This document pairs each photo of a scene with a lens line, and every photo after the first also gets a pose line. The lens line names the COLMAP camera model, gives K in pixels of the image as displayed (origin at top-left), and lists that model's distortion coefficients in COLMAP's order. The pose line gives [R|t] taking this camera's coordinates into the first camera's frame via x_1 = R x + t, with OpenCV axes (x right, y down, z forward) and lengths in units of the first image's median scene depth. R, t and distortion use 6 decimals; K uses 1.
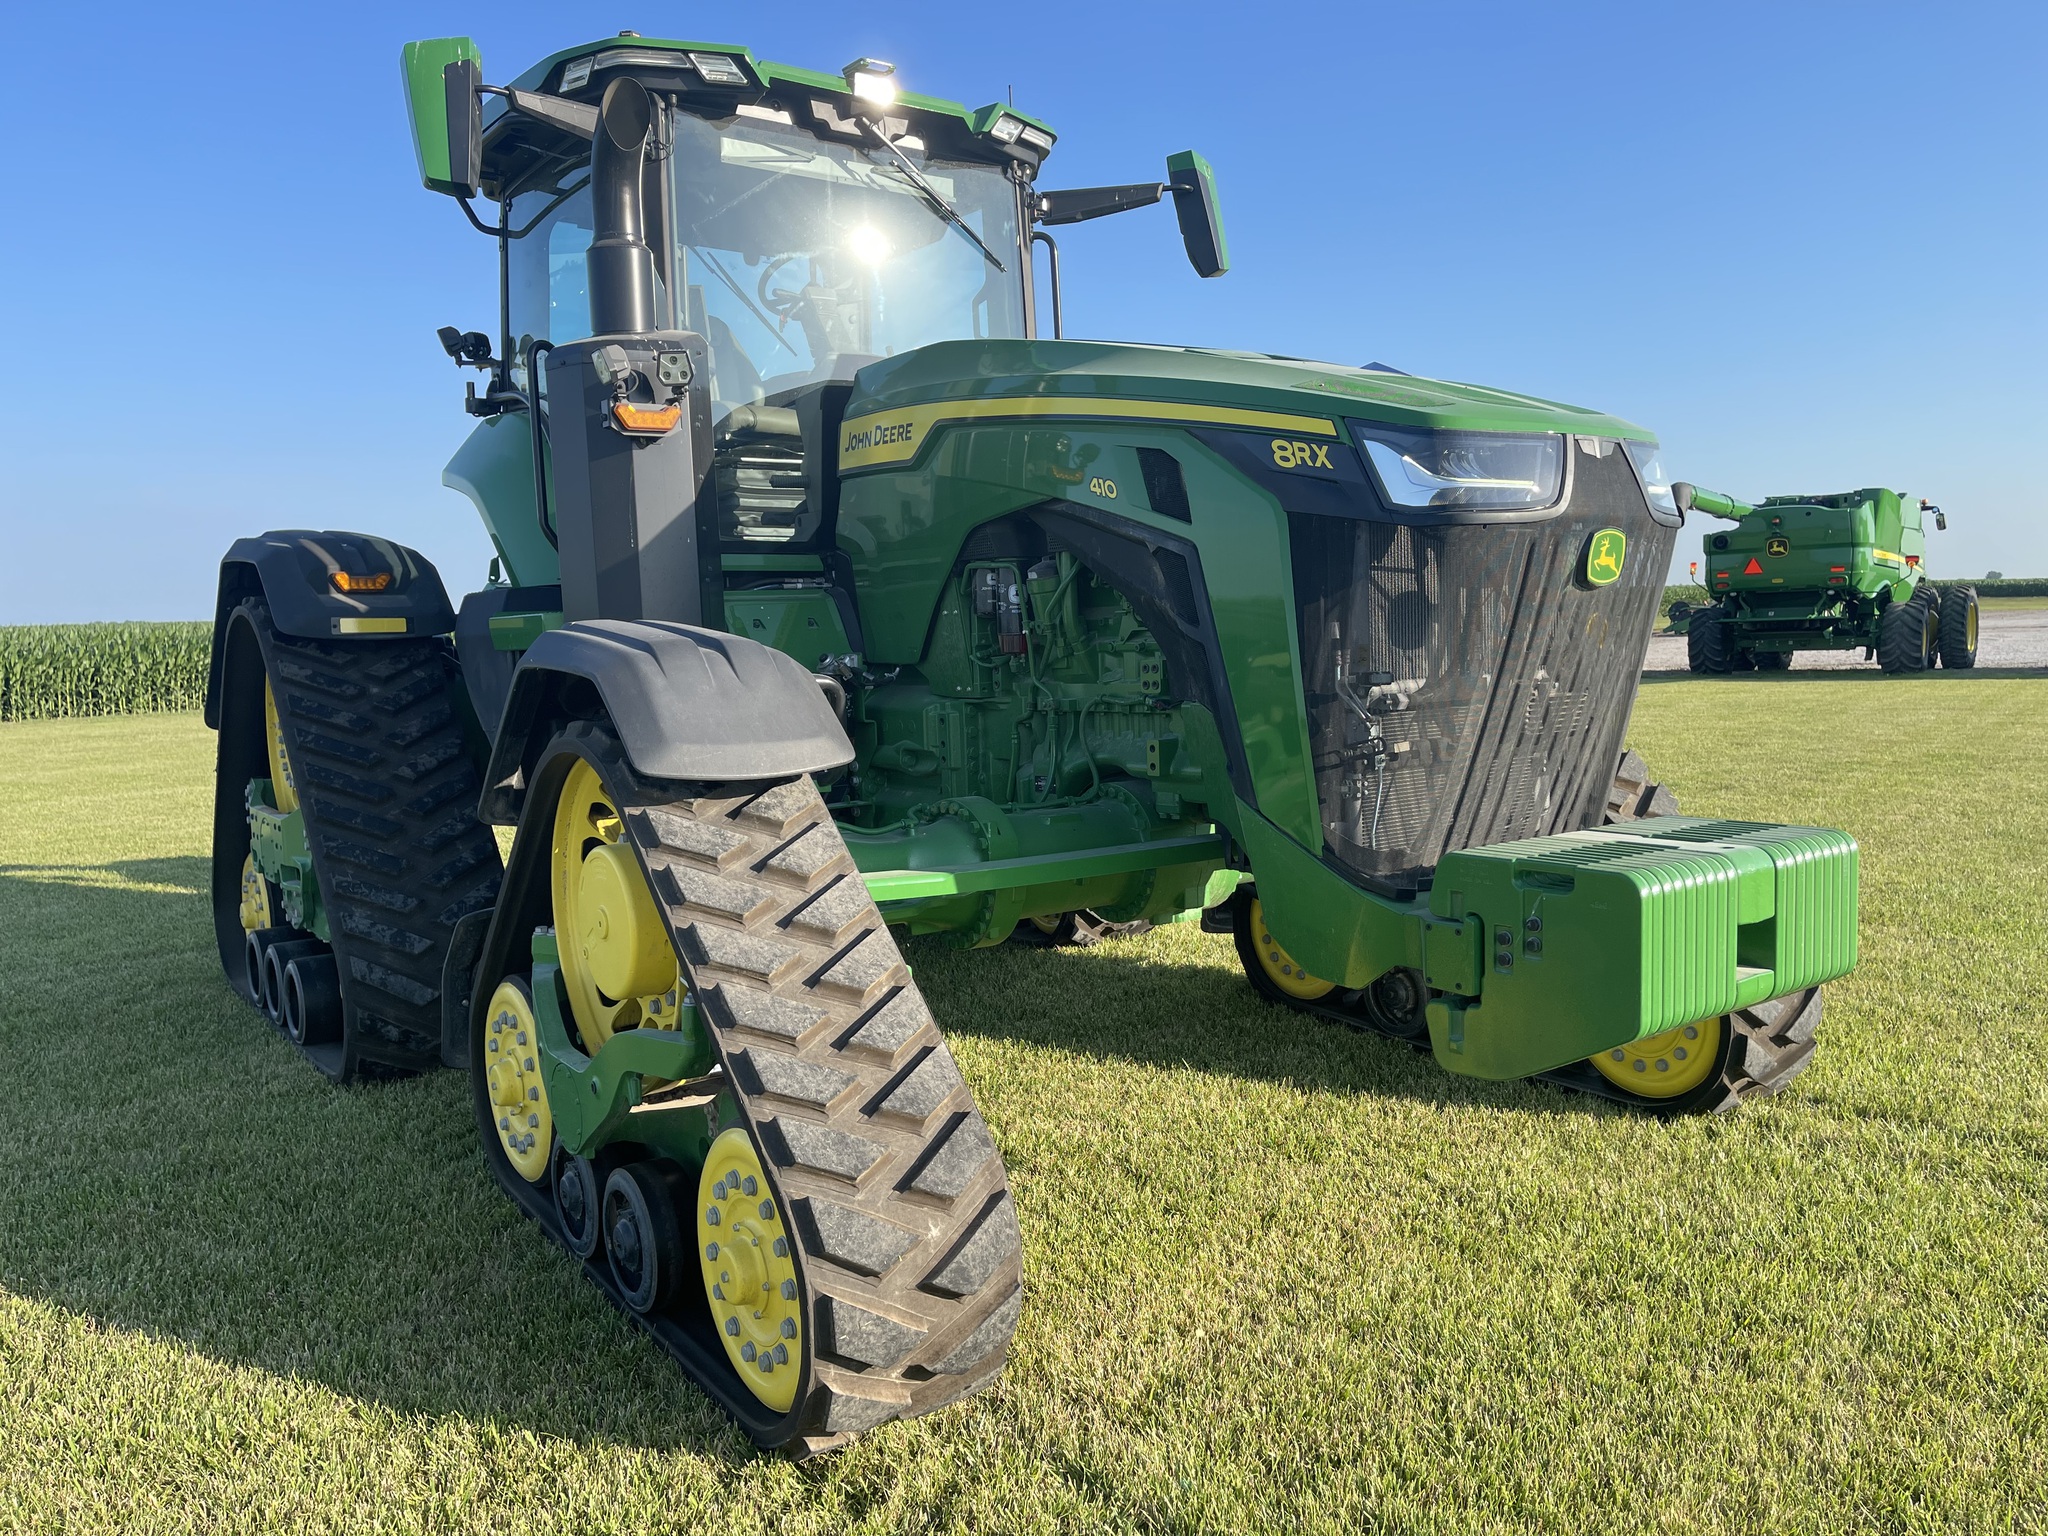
lens RADIAL K [[1552.3, 0, 1022.3], [0, 1552.3, 774.0], [0, 0, 1]] dist [0.051216, -0.055191]
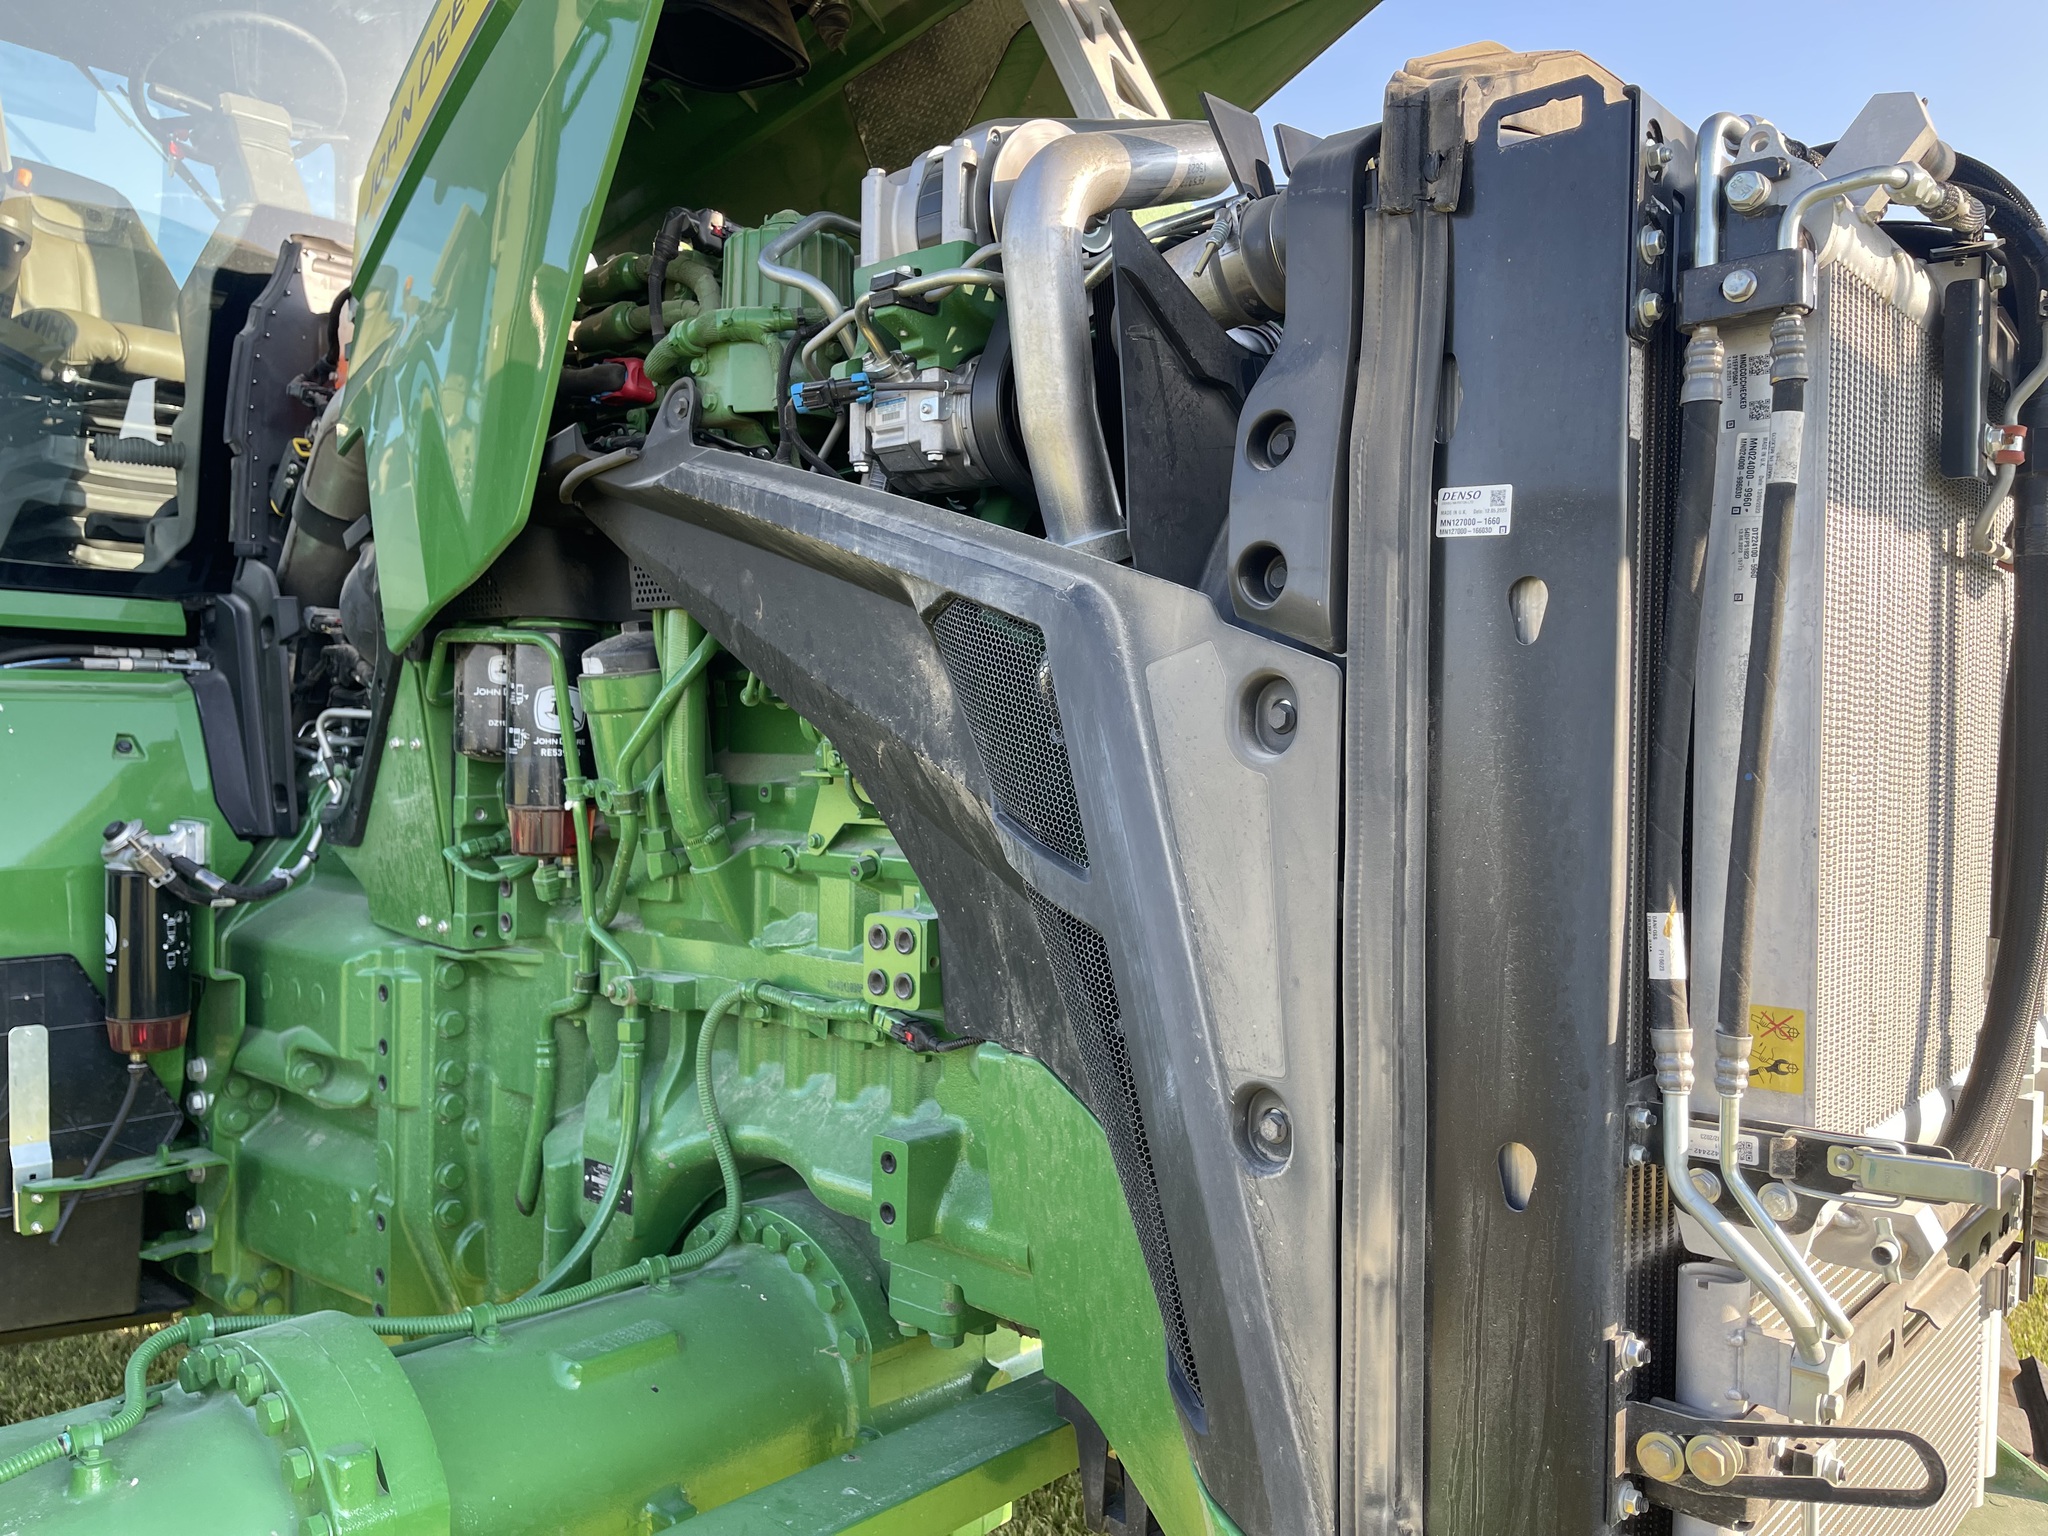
lens RADIAL K [[1552.3, 0, 1026.2], [0, 1552.3, 761.7], [0, 0, 1]] dist [0.051216, -0.055191]
pose [[0.978943, 0.041959, 0.199774, 0.036401], [-0.026810, 0.996597, -0.077941, -0.075755], [-0.202365, 0.070944, 0.976737, 0.593281]]
